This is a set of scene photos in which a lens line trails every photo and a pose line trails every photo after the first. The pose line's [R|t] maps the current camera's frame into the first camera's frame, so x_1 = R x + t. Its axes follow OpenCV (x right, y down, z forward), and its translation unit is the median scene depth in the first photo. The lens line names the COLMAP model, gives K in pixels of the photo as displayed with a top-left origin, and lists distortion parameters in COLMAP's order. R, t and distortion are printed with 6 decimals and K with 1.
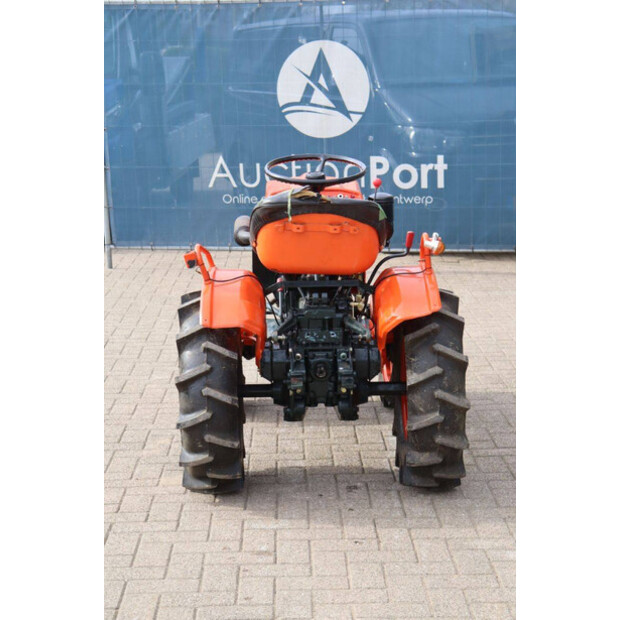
lens RADIAL K [[1418.3, 0, 307.2], [0, 1418.3, 311.6], [0, 0, 1]] dist [0.403999, 0.000000]
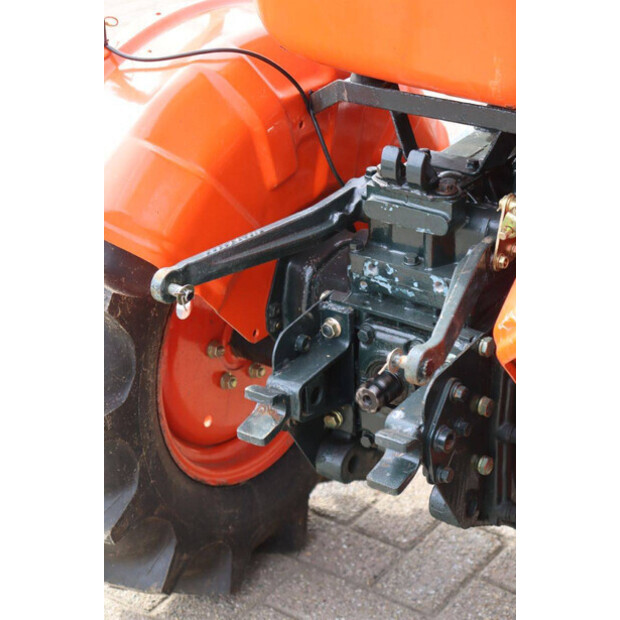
lens RADIAL K [[1432.3, 0, 312.4], [0, 1432.3, 310.5], [0, 0, 1]] dist [0.411136, 0.000000]
pose [[0.801353, 0.257926, -0.539729, 0.167009], [-0.089337, 0.943751, 0.318360, -0.076373], [0.591484, -0.206901, 0.779320, 0.738828]]
